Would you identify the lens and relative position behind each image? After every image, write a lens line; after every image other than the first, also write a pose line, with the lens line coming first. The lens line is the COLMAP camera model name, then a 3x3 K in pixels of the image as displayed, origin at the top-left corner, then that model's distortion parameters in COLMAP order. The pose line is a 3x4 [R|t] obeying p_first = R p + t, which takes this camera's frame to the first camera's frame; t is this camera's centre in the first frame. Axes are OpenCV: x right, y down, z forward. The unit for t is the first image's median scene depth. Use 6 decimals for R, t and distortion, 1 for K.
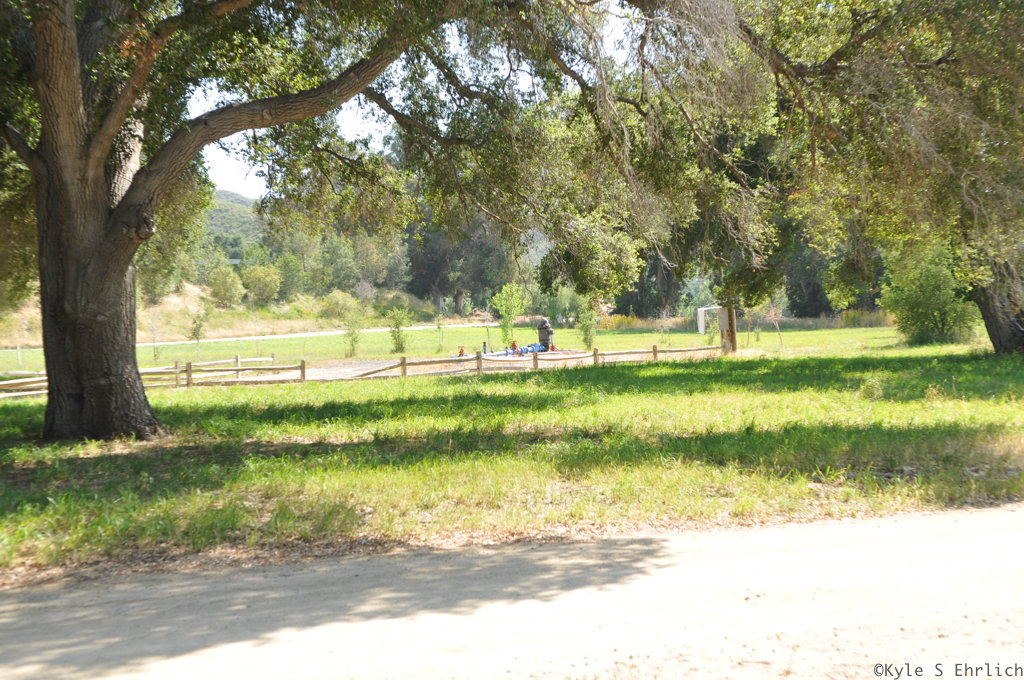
lens RADIAL K [[1468.6, 0, 515.4], [0, 1468.6, 348.0], [0, 0, 1]] dist [0.118112, 0.058401]
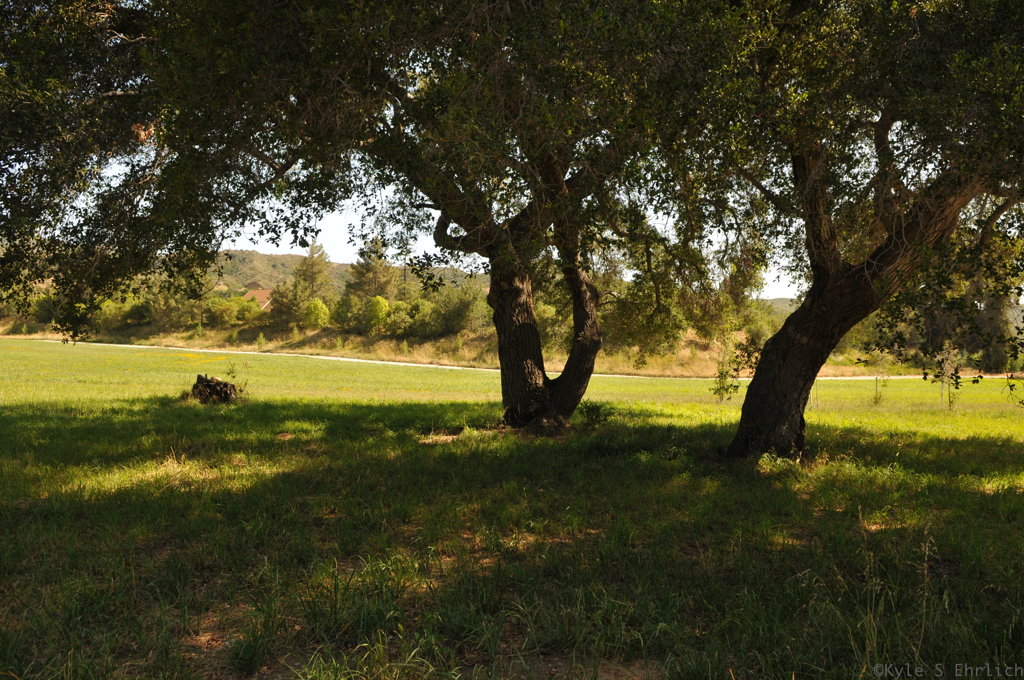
lens RADIAL K [[754.6, 0, 512.0], [0, 754.6, 340.0], [0, 0, 1]] dist [-0.027031, -0.031526]
pose [[0.894856, 0.033892, -0.445066, -0.977985], [-0.056022, 0.997756, -0.036660, -0.000361], [0.442825, 0.057739, 0.894747, 1.764932]]
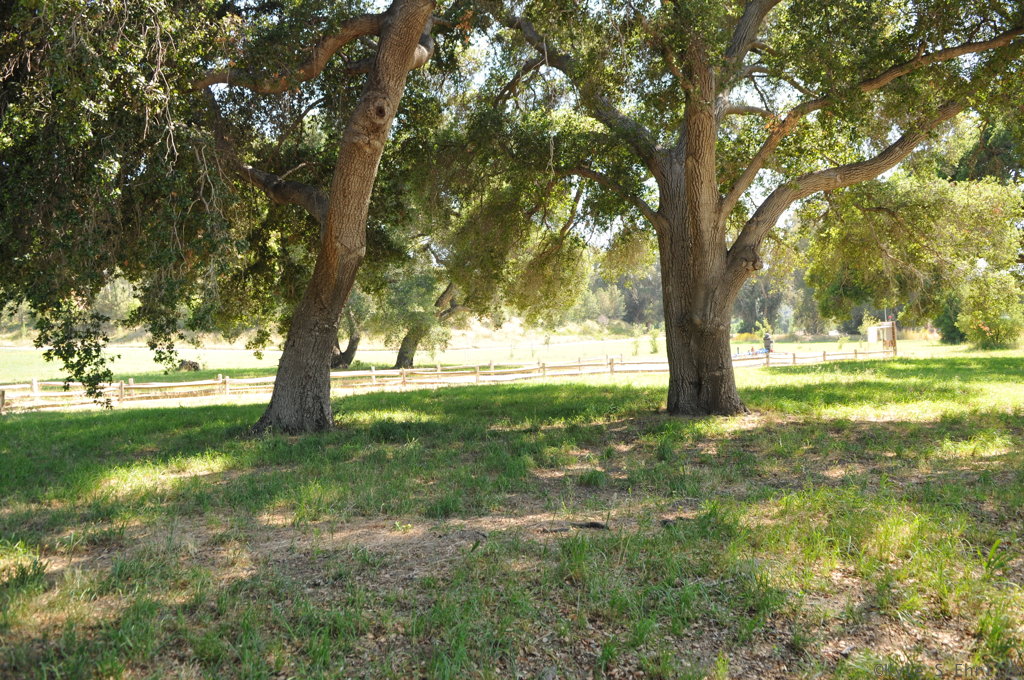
lens RADIAL K [[754.6, 0, 512.0], [0, 754.6, 340.0], [0, 0, 1]] dist [-0.027031, -0.031526]
pose [[0.982879, 0.001189, -0.184246, -0.334867], [-0.003825, 0.999895, -0.013952, 0.001758], [0.184211, 0.014418, 0.982781, 0.266421]]
